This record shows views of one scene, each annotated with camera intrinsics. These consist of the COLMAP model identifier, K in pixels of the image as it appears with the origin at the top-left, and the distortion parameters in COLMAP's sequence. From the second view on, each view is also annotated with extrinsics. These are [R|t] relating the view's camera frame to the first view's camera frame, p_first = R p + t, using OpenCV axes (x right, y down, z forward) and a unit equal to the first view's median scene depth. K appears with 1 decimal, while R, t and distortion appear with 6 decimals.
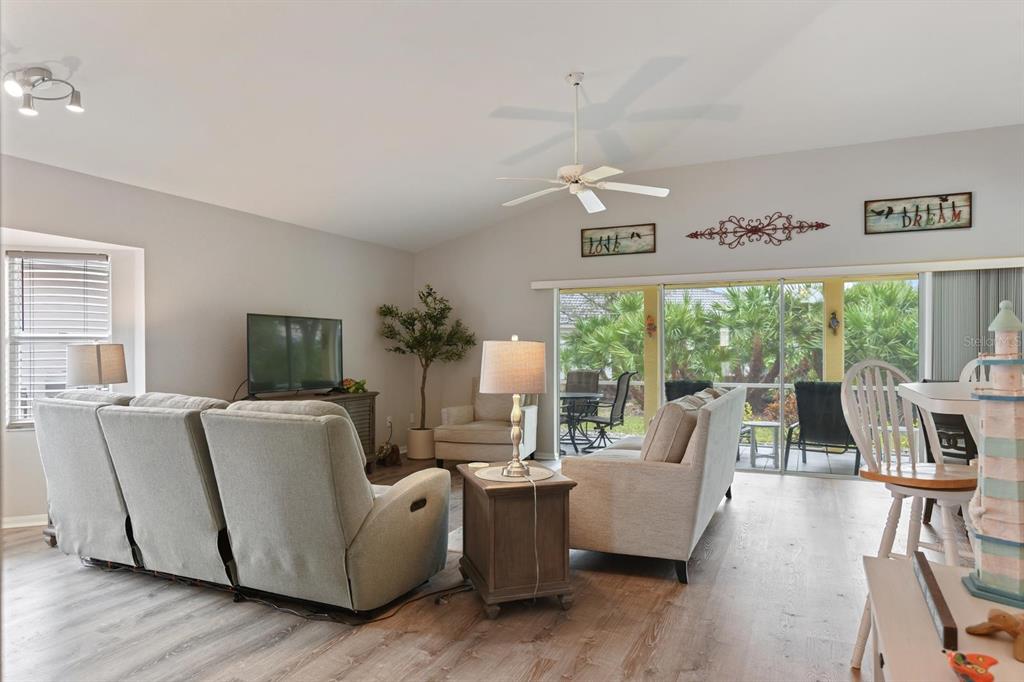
lens RADIAL K [[639.5, 0, 512.1], [0, 639.5, 350.7], [0, 0, 1]] dist [0.004939, -0.002078]
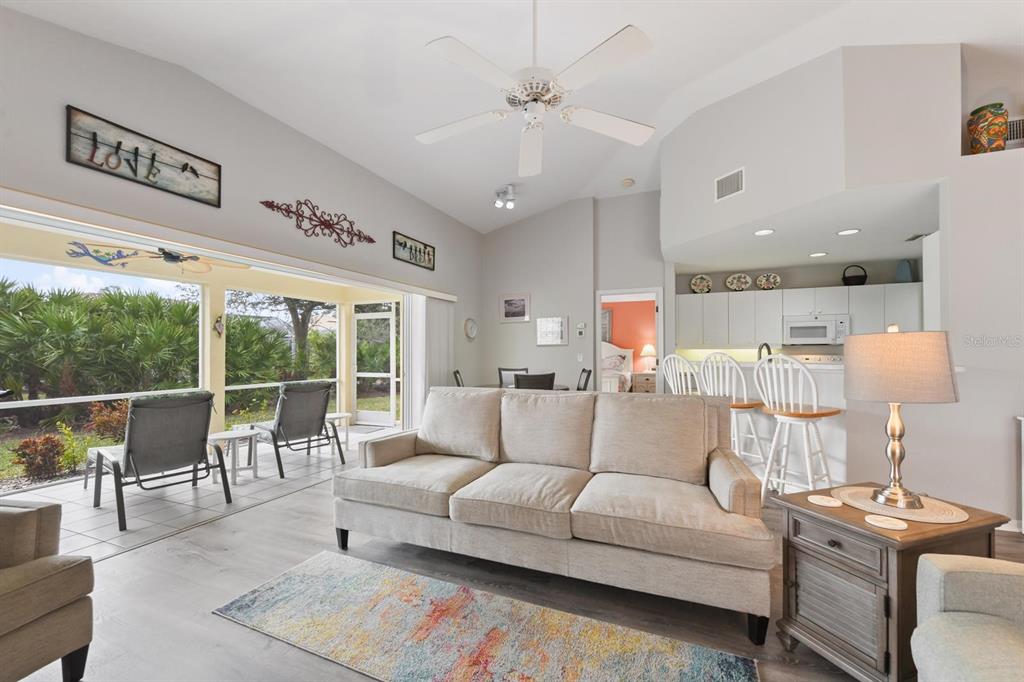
lens RADIAL K [[423.4, 0, 511.3], [0, 423.4, 351.3], [0, 0, 1]] dist [0.001660, -0.001036]
pose [[-0.029283, 0.005862, 0.999554, -0.270487], [0.004142, 0.999975, -0.005743, 0.004369], [-0.999563, 0.003972, -0.029307, 0.798121]]
